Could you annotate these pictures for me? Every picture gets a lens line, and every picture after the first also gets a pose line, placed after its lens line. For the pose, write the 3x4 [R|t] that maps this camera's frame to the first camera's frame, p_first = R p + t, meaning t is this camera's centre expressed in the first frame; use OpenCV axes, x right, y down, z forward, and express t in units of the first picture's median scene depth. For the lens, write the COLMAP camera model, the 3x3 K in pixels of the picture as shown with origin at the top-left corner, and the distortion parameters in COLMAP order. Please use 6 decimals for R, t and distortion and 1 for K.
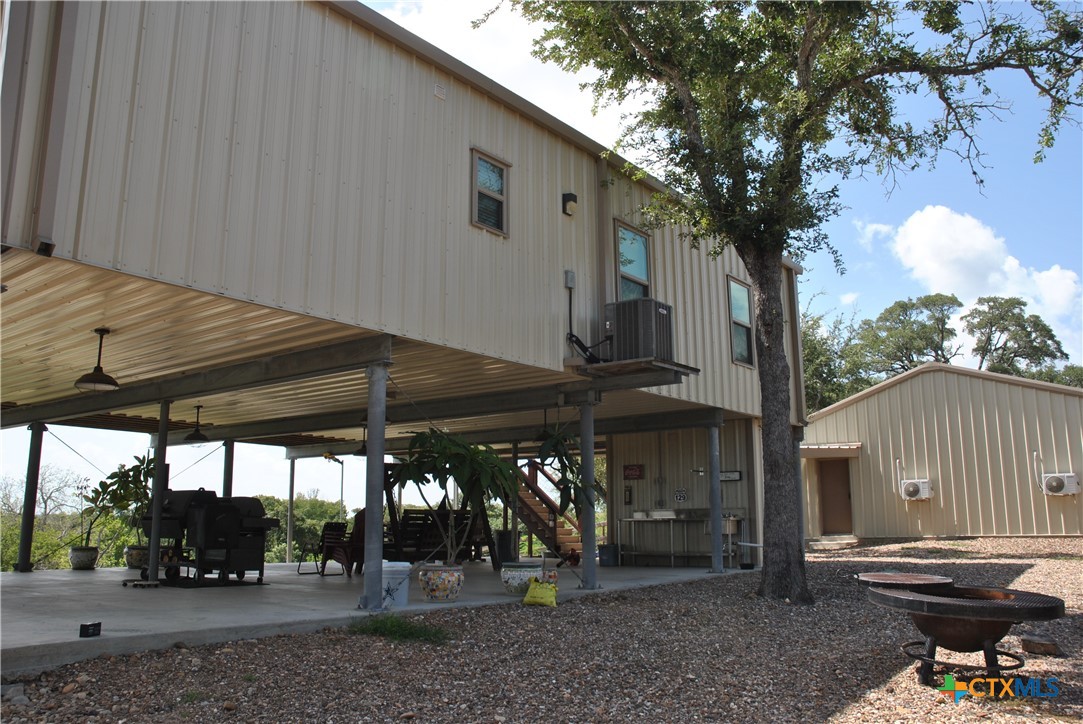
lens RADIAL K [[859.0, 0, 541.5], [0, 859.0, 362.0], [0, 0, 1]] dist [-0.154266, 0.123617]
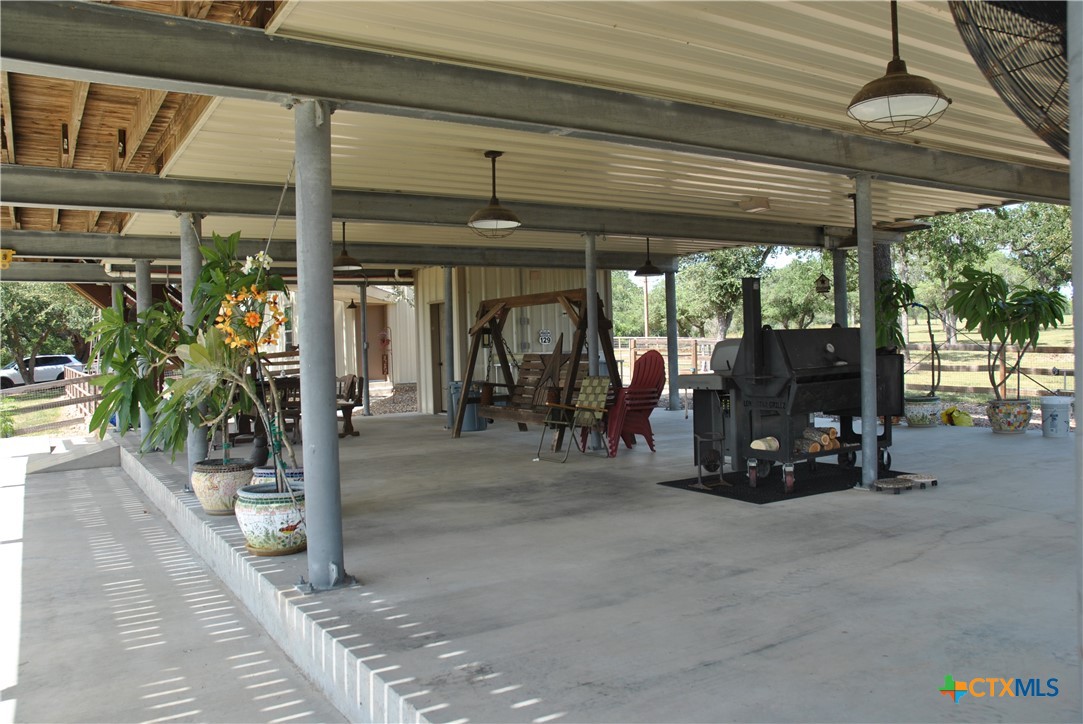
lens RADIAL K [[859.0, 0, 541.5], [0, 859.0, 362.0], [0, 0, 1]] dist [-0.154266, 0.123617]
pose [[0.354744, -0.023415, 0.934670, -0.693136], [-0.149193, 0.985459, 0.081312, 0.102436], [-0.922983, -0.168291, 0.346092, 0.656865]]
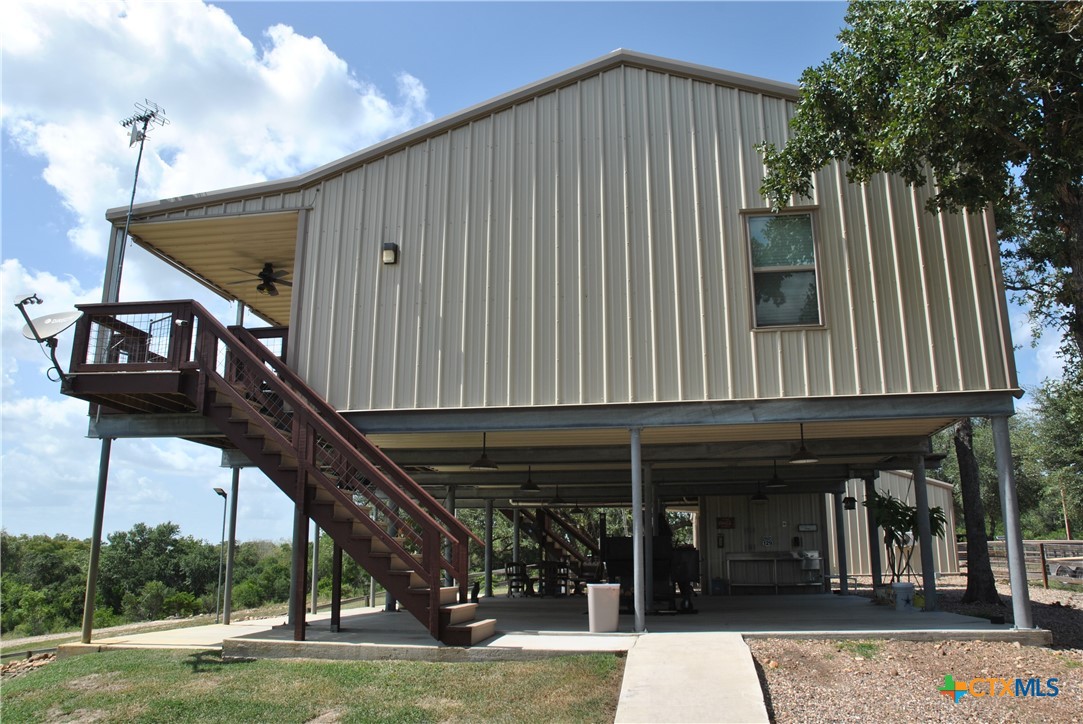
lens RADIAL K [[859.0, 0, 541.5], [0, 859.0, 362.0], [0, 0, 1]] dist [-0.154266, 0.123617]
pose [[0.874254, 0.114450, 0.471785, -0.783428], [-0.091356, 0.993237, -0.071659, 0.003676], [-0.476795, 0.019547, 0.878797, -0.005496]]
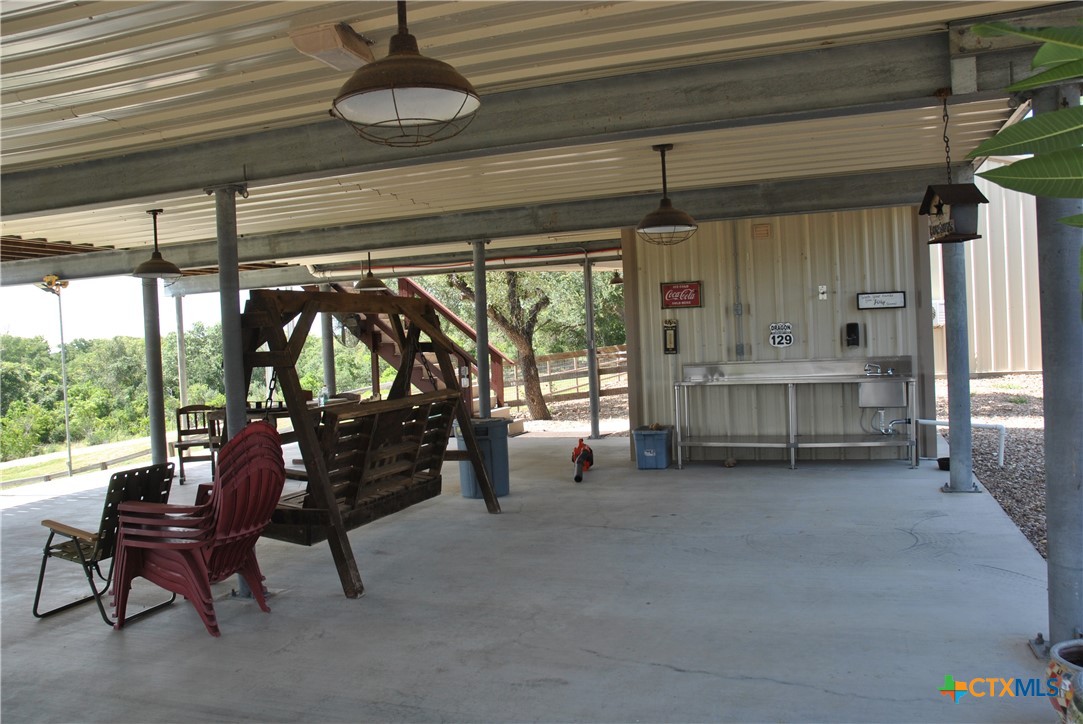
lens RADIAL K [[859.0, 0, 541.5], [0, 859.0, 362.0], [0, 0, 1]] dist [-0.154266, 0.123617]
pose [[0.949174, -0.049583, 0.310822, -0.153777], [-0.016111, 0.978566, 0.205301, 0.060068], [-0.314340, -0.199874, 0.928031, 0.513889]]
